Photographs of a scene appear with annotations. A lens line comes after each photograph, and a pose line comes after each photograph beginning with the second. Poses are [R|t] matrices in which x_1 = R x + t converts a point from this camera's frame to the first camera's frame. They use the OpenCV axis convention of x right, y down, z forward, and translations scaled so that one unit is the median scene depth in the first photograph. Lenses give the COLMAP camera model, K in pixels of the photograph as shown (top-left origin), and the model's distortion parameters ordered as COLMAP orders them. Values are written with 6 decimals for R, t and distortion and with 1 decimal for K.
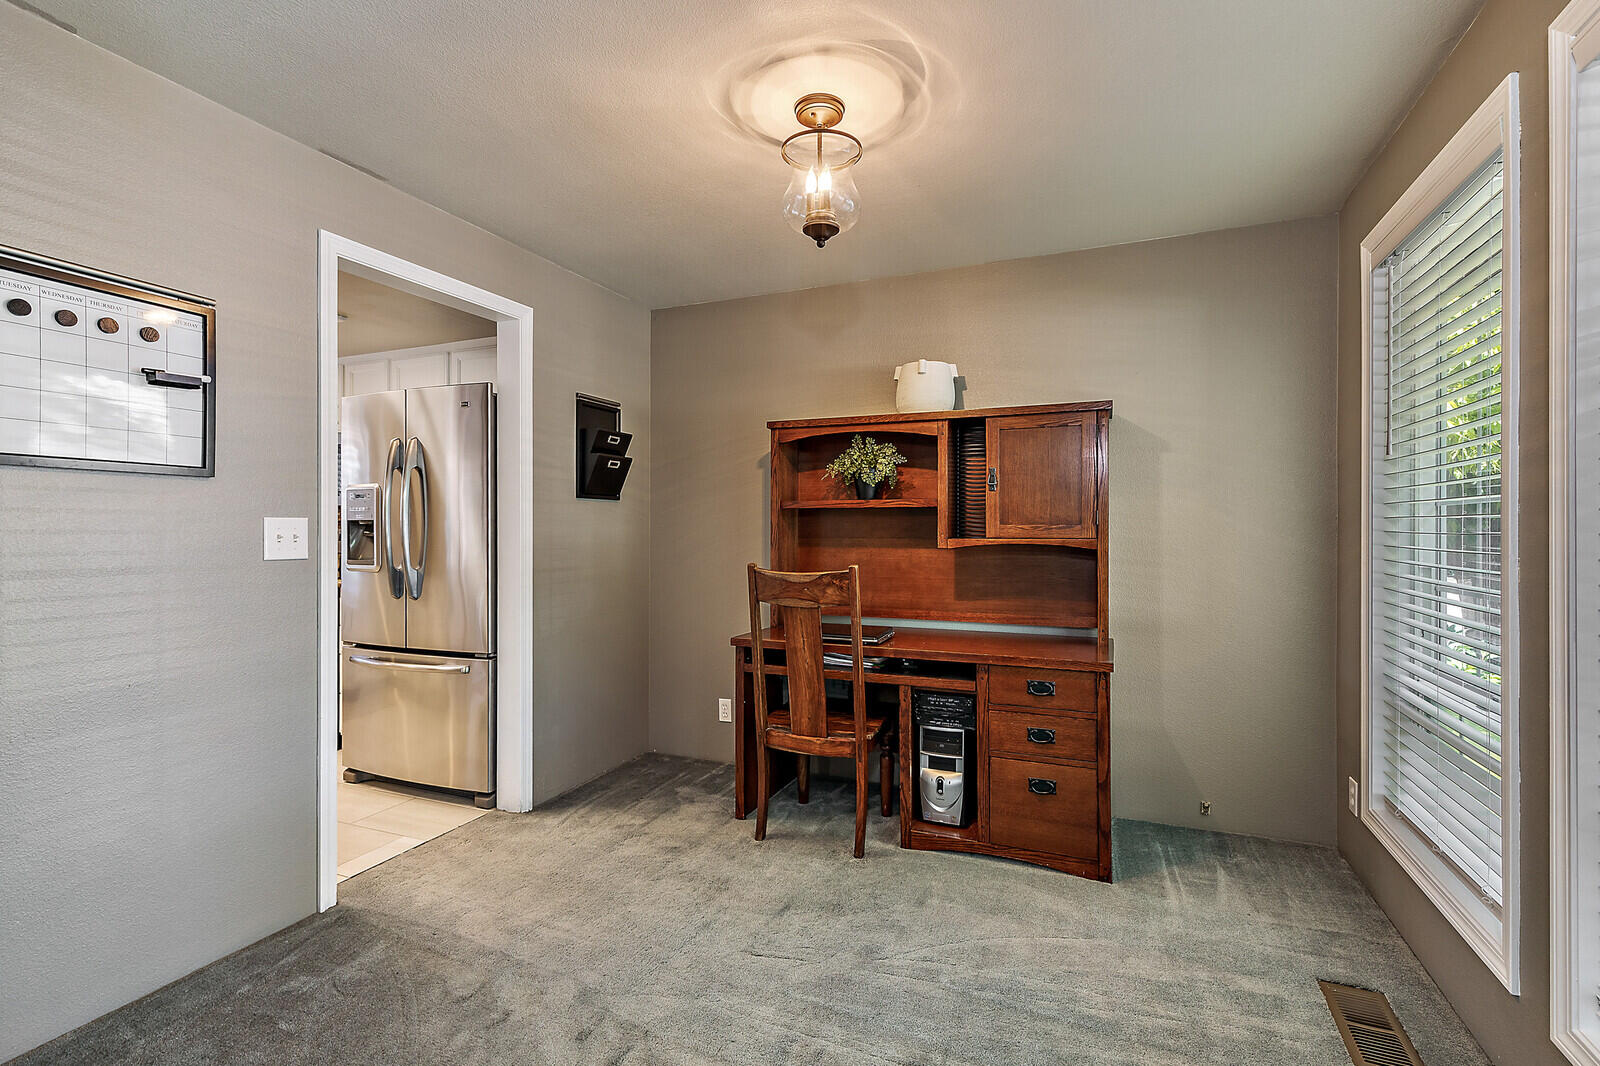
lens RADIAL K [[744.0, 0, 800.0], [0, 744.0, 533.0], [0, 0, 1]] dist [0.013104, 0.000207]
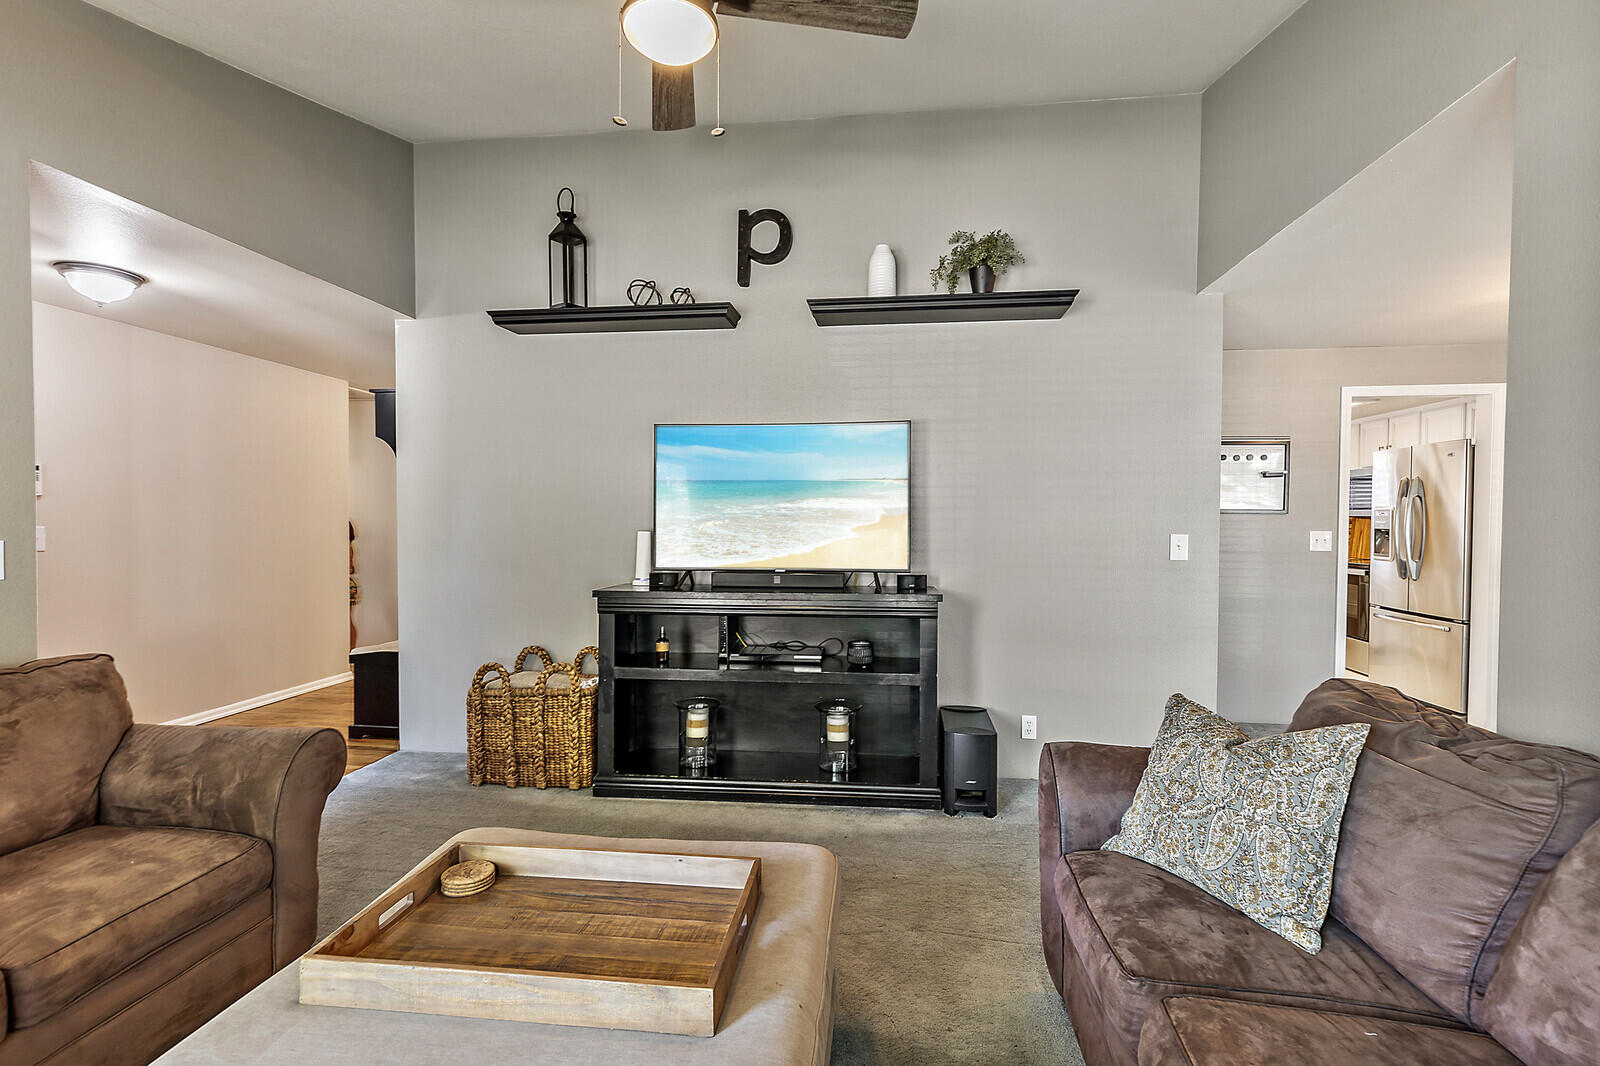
lens RADIAL K [[727.1, 0, 804.9], [0, 727.1, 517.5], [0, 0, 1]] dist [0.005331, 0.000208]
pose [[0.276398, 0.007533, -0.961014, 0.627631], [-0.012202, 0.999916, 0.004329, -0.035956], [0.960966, 0.010530, 0.276466, -0.682377]]
